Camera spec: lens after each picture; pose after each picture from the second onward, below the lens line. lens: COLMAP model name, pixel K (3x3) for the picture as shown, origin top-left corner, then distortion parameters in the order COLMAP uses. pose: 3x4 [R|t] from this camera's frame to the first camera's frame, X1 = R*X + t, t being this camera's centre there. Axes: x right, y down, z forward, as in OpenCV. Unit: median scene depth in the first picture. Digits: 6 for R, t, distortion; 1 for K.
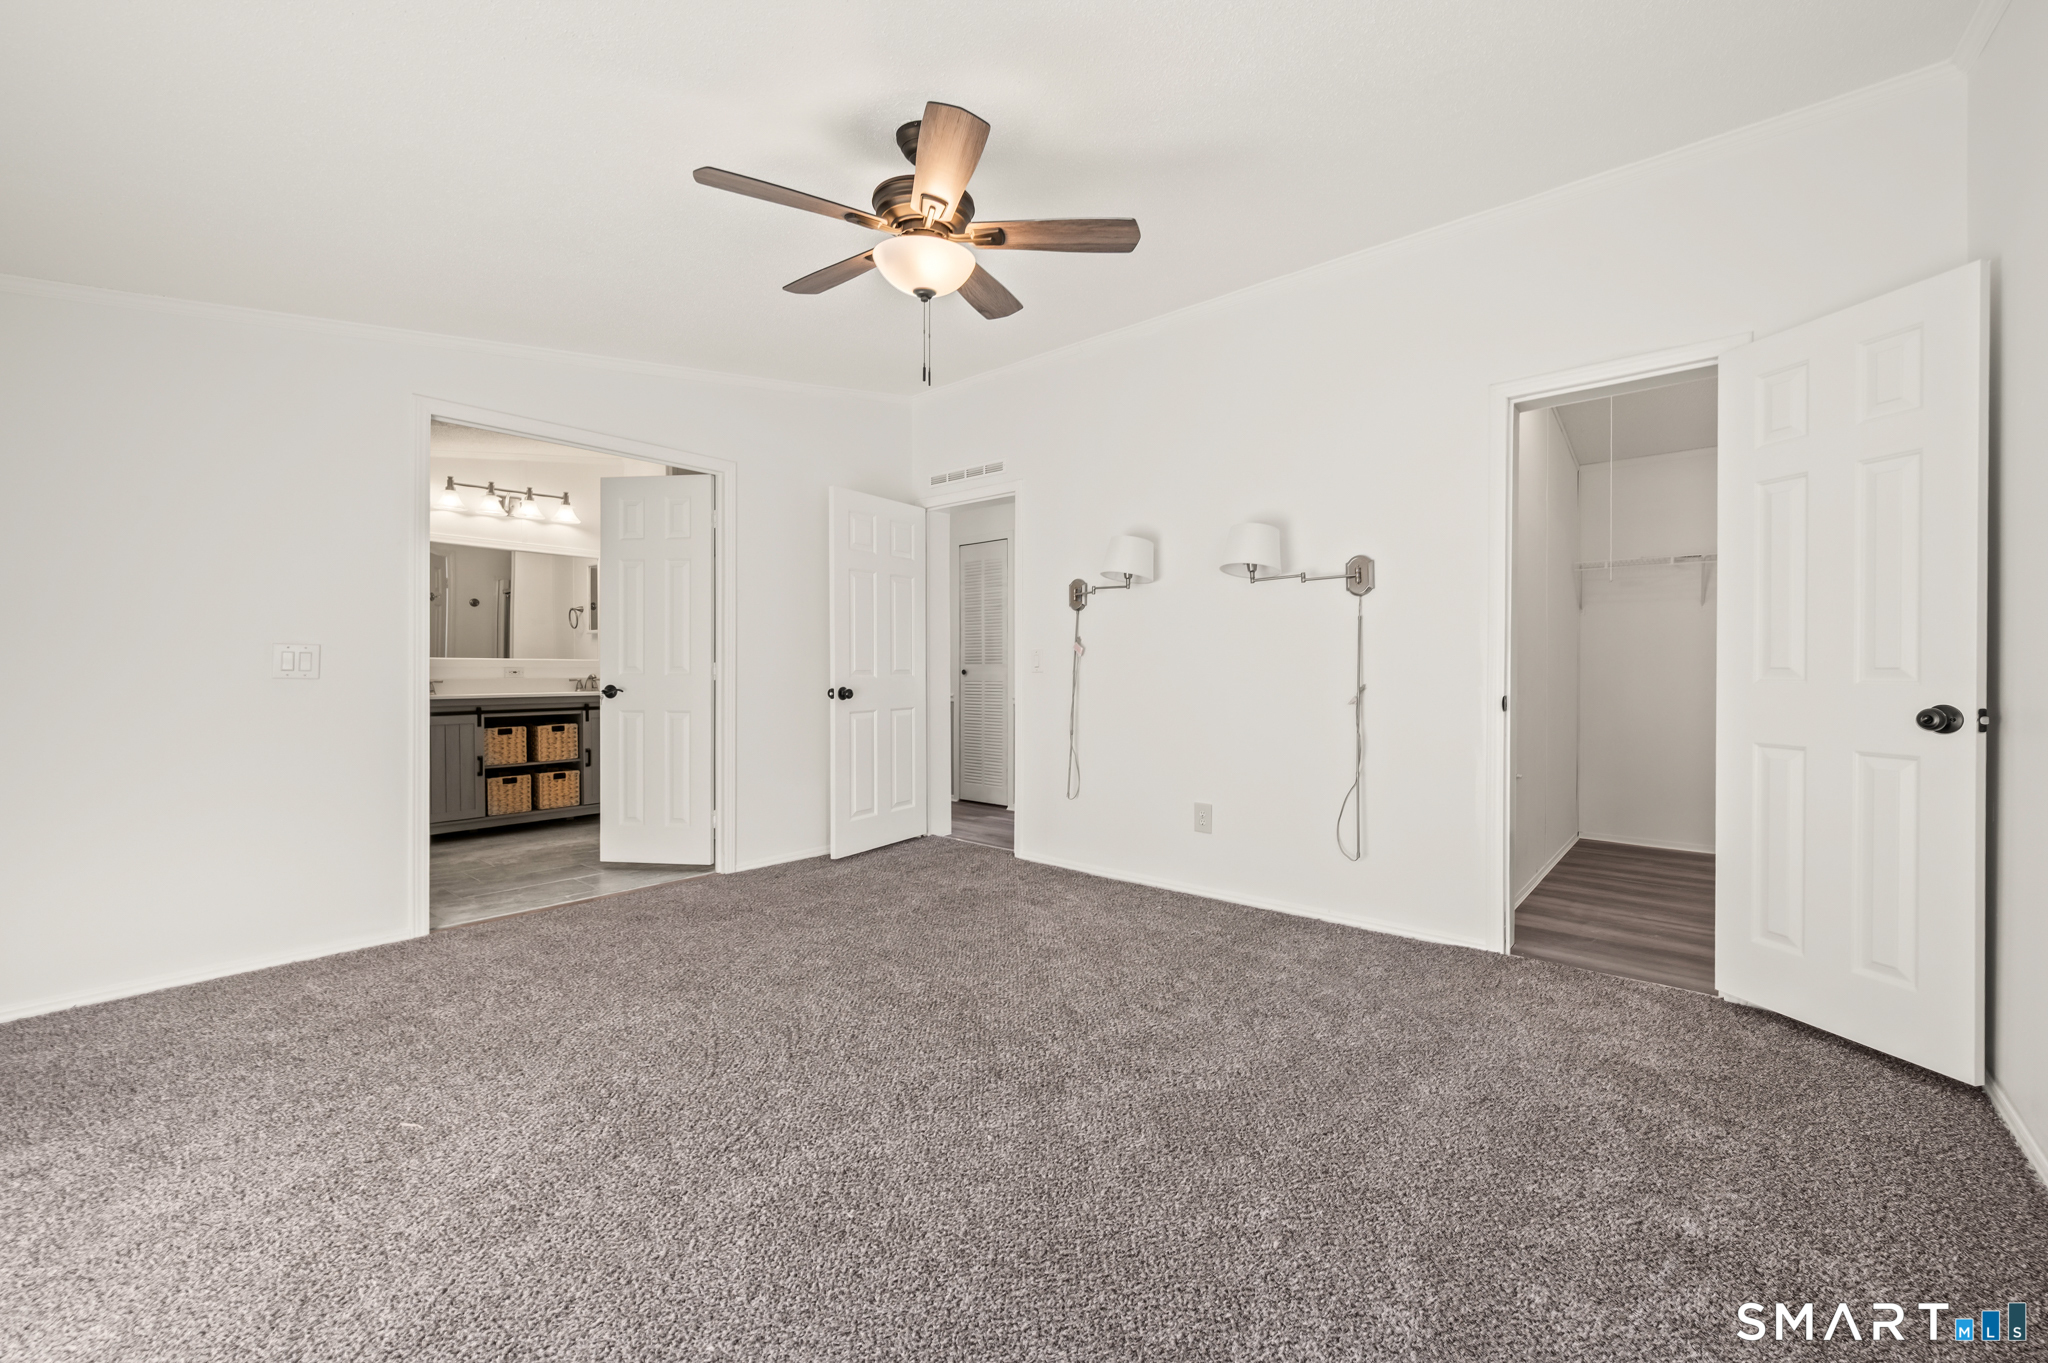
lens RADIAL K [[818.7, 0, 1017.3], [0, 818.7, 681.0], [0, 0, 1]] dist [0.001653, 0.000151]
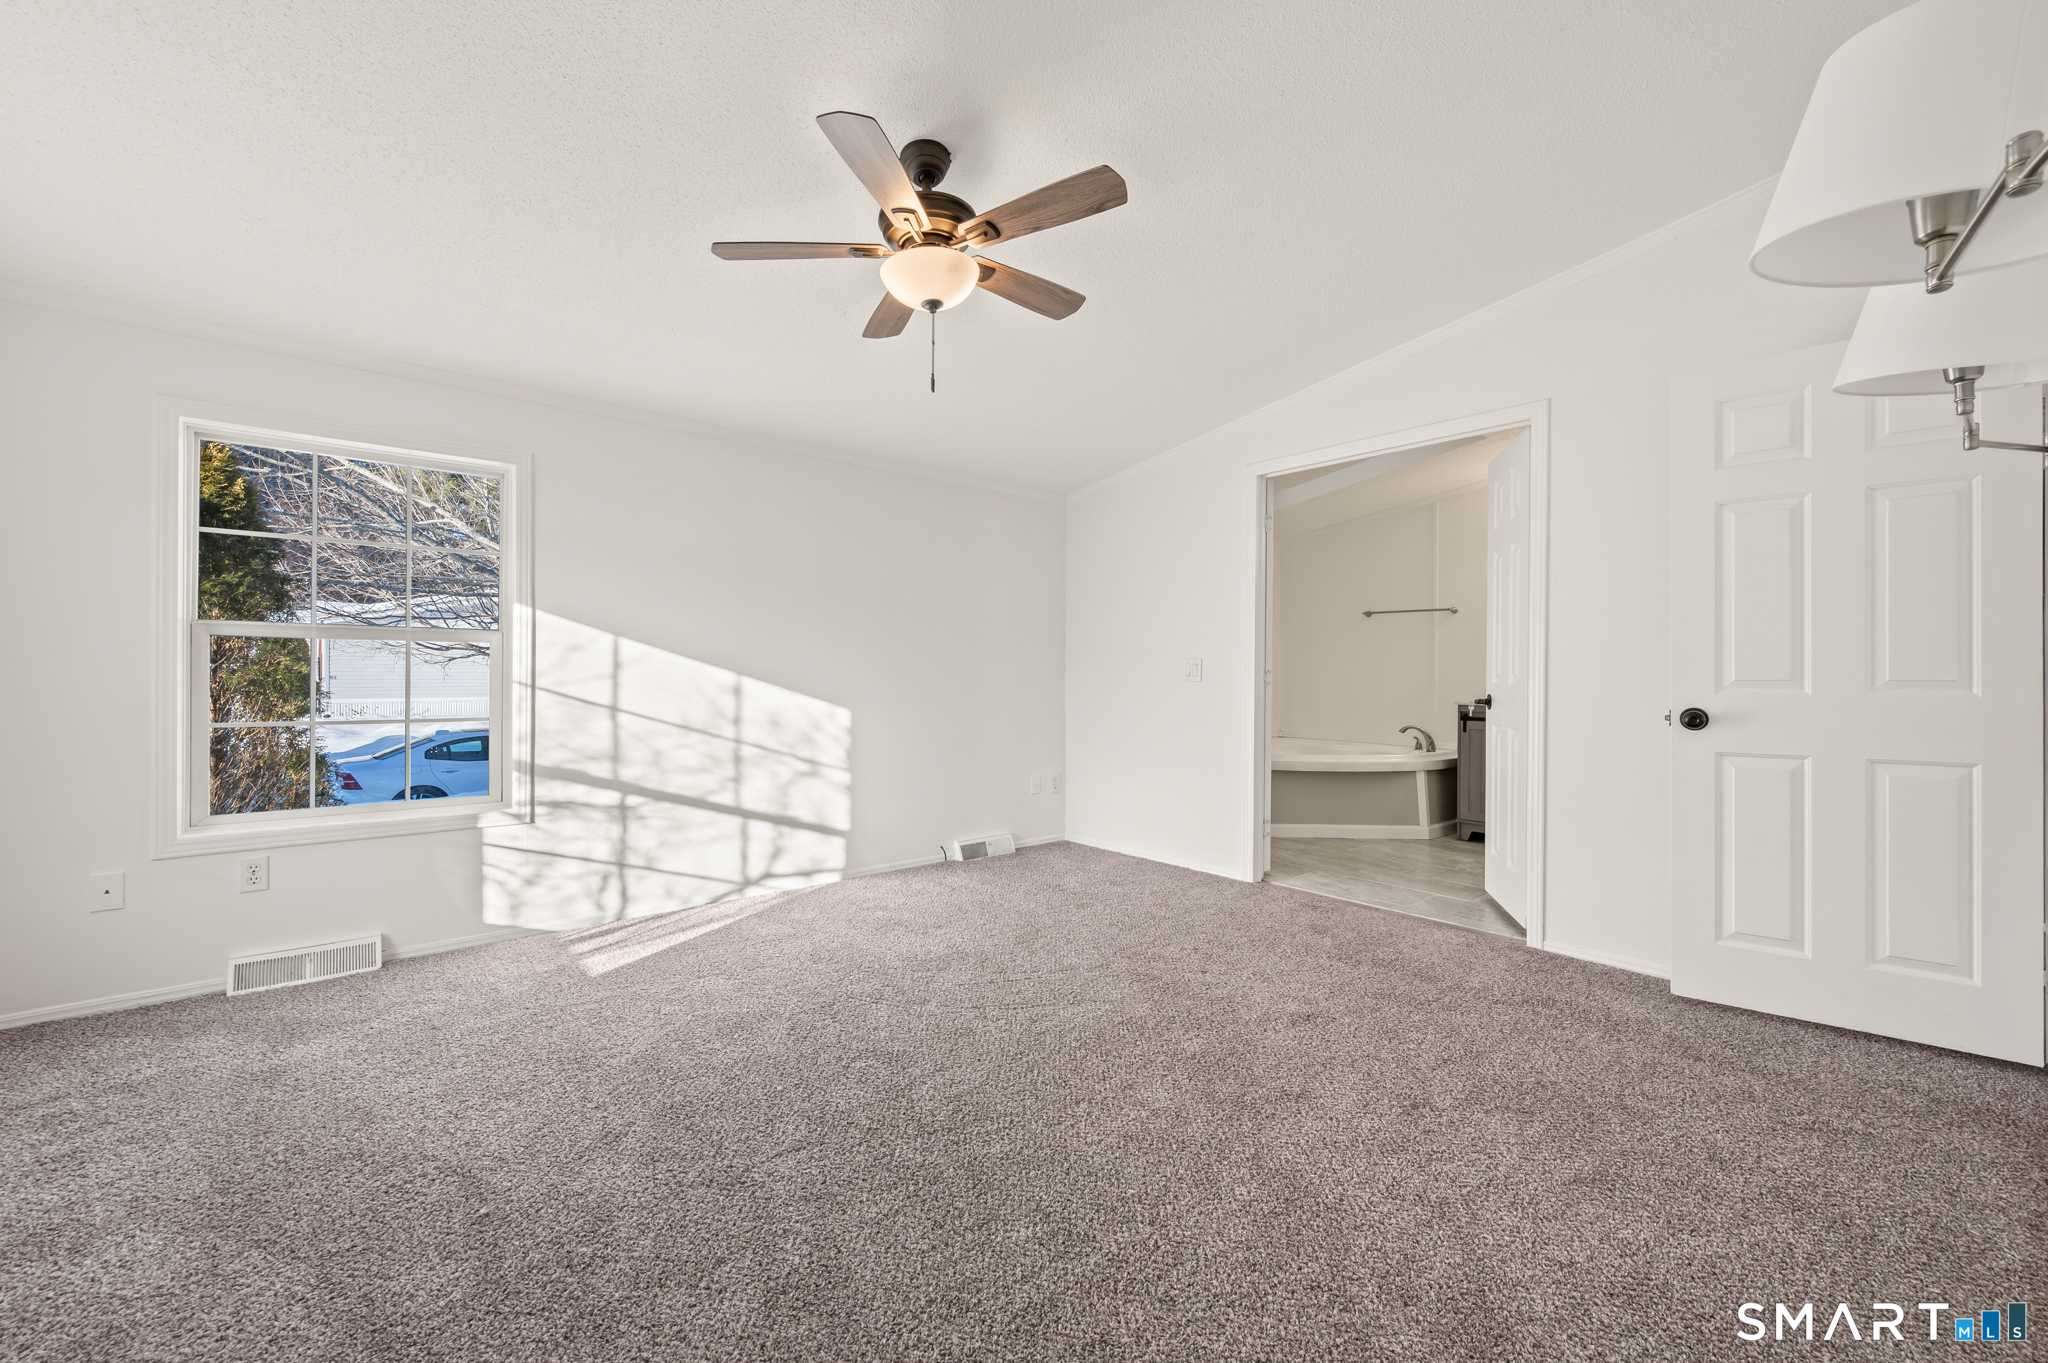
lens RADIAL K [[818.7, 0, 1017.3], [0, 818.7, 681.0], [0, 0, 1]] dist [0.001653, 0.000151]
pose [[-0.148896, -0.005120, -0.988840, 0.825475], [-0.023709, 0.999718, -0.001606, 0.003732], [0.988569, 0.023205, -0.148975, 1.165955]]
